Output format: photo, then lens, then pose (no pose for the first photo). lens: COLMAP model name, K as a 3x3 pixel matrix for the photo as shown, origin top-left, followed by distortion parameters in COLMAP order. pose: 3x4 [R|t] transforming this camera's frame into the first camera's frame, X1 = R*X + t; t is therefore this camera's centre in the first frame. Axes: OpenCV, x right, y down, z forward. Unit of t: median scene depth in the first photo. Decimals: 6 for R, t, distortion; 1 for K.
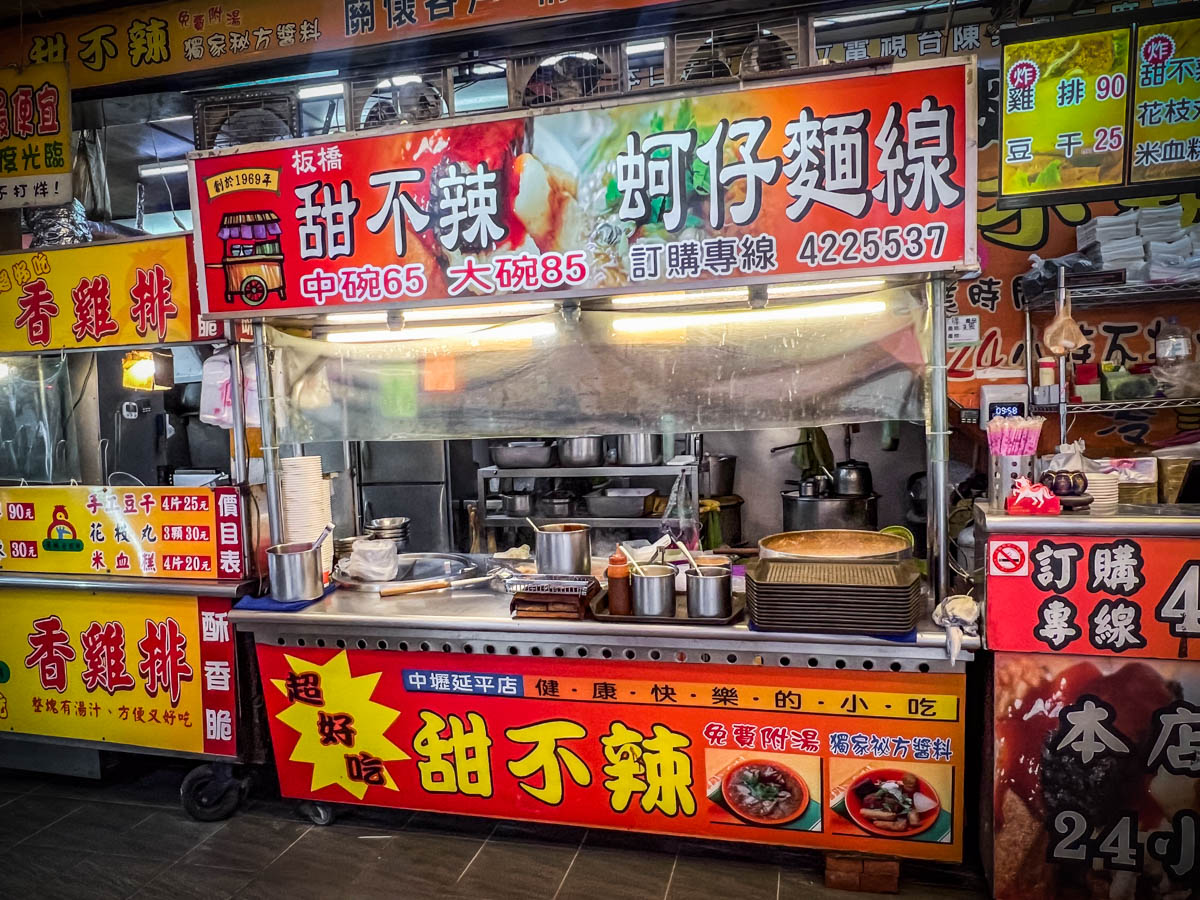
lens RADIAL K [[855.2, 0, 590.1], [0, 855.2, 451.5], [0, 0, 1]] dist [-0.002814, -0.002792]
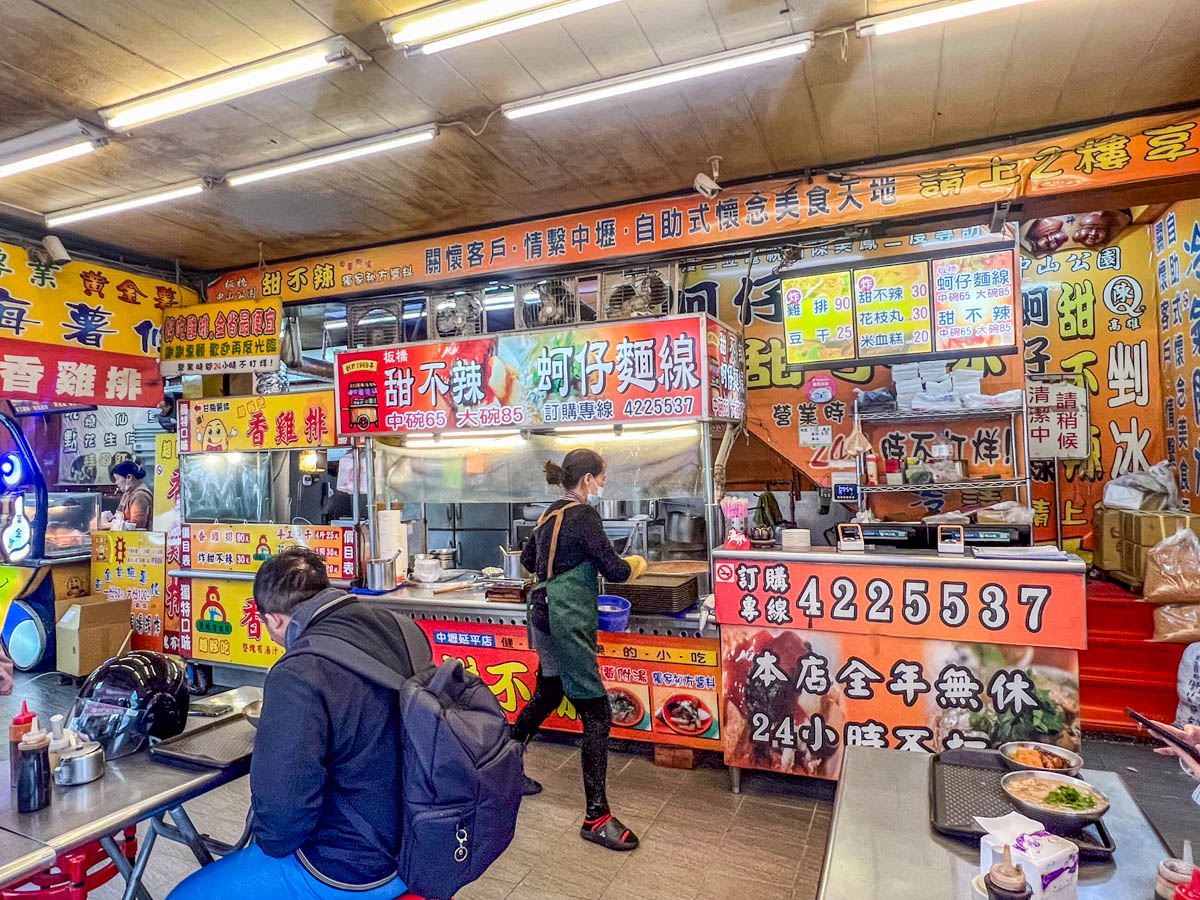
lens RADIAL K [[743.7, 0, 595.6], [0, 743.7, 445.1], [0, 0, 1]] dist [-0.002815, -0.002331]
pose [[0.989004, 0.007315, -0.147707, 0.342792], [-0.019863, 0.996296, -0.083659, -0.009442], [0.146548, 0.085673, 0.985487, -0.519607]]
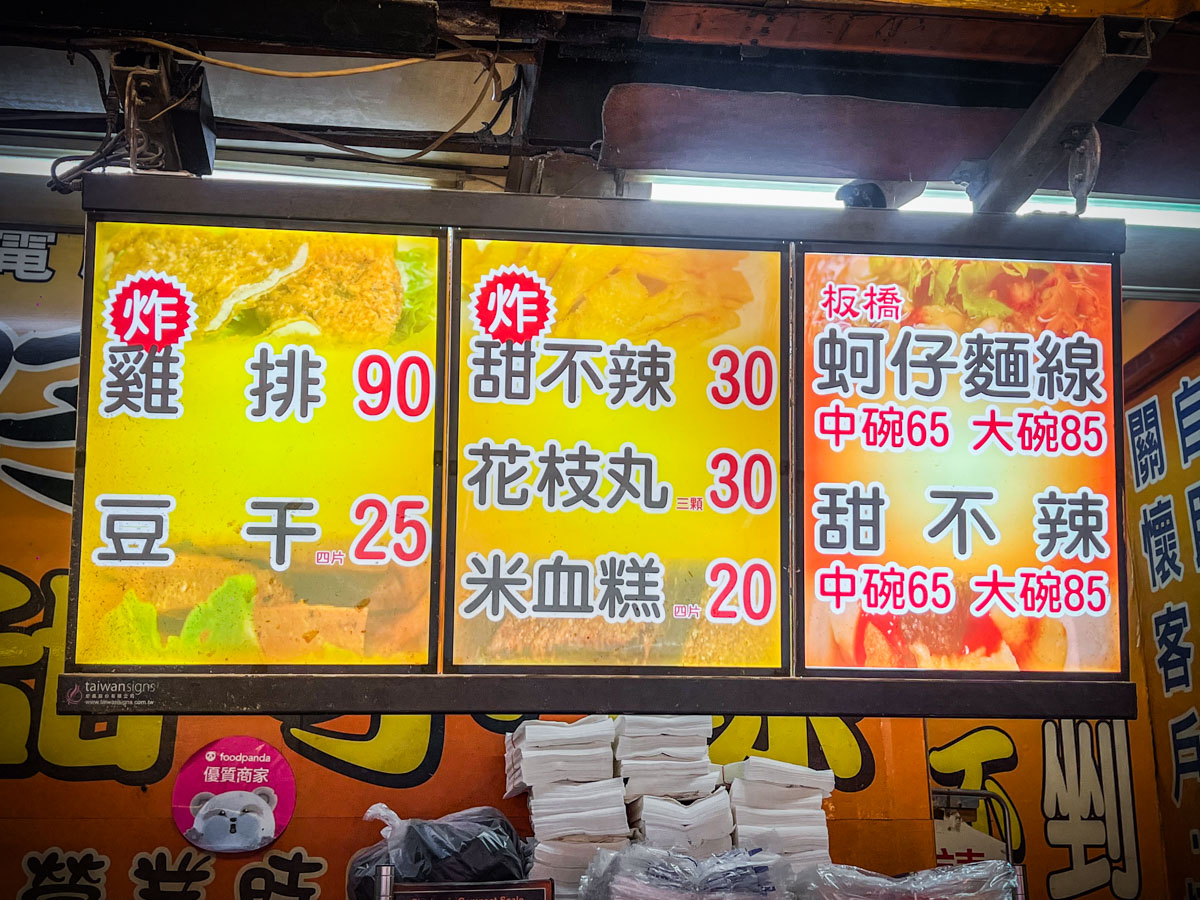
lens RADIAL K [[1472.4, 0, 608.4], [0, 1472.4, 459.3], [0, 0, 1]] dist [0.087946, 0.000000]
pose [[0.922319, 0.142837, 0.359063, 0.482121], [-0.006188, 0.934518, -0.355861, -0.190650], [-0.386381, 0.325996, 0.862807, 0.467846]]
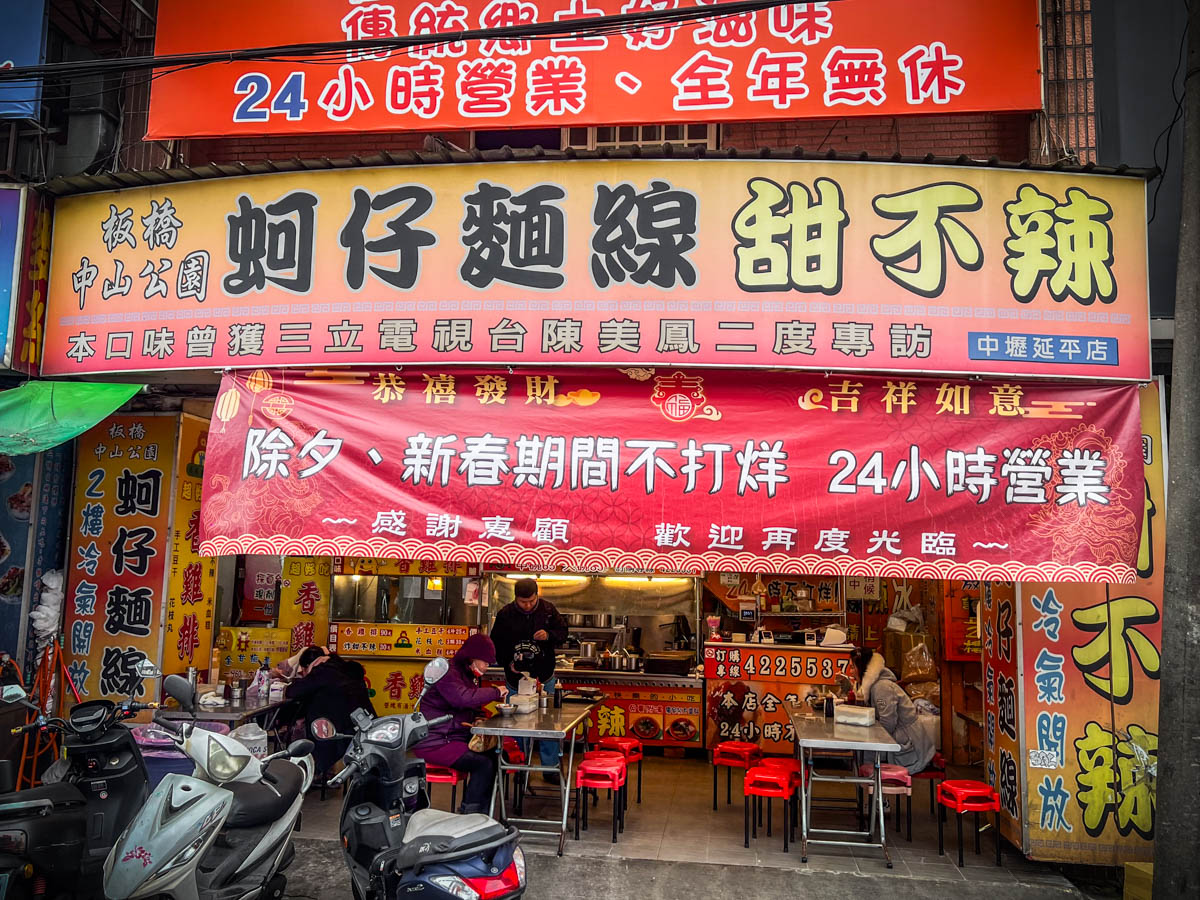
lens RADIAL K [[1025.6, 0, 598.5], [0, 1025.6, 428.7], [0, 0, 1]] dist [0.079206, -0.094310]
pose [[0.990499, 0.073089, 0.116493, -0.488273], [-0.048941, 0.978963, -0.198083, 0.060029], [-0.128520, 0.190500, 0.973238, -2.841609]]
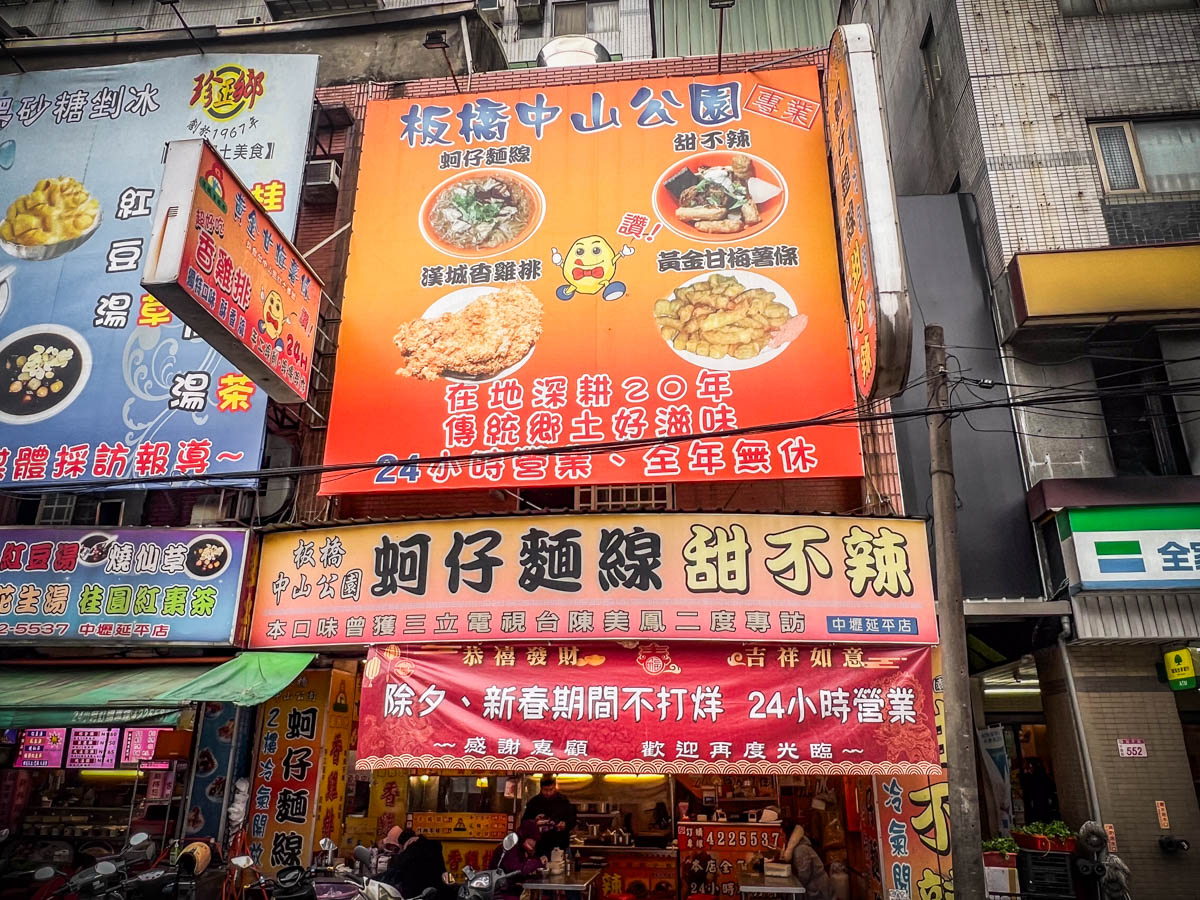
lens RADIAL K [[855.2, 0, 600.7], [0, 855.2, 446.6], [0, 0, 1]] dist [-0.002814, -0.002792]
pose [[0.989615, 0.082357, 0.117808, -0.665271], [-0.028074, 0.914546, -0.403507, 0.076483], [-0.140973, 0.396009, 0.907361, -3.722807]]
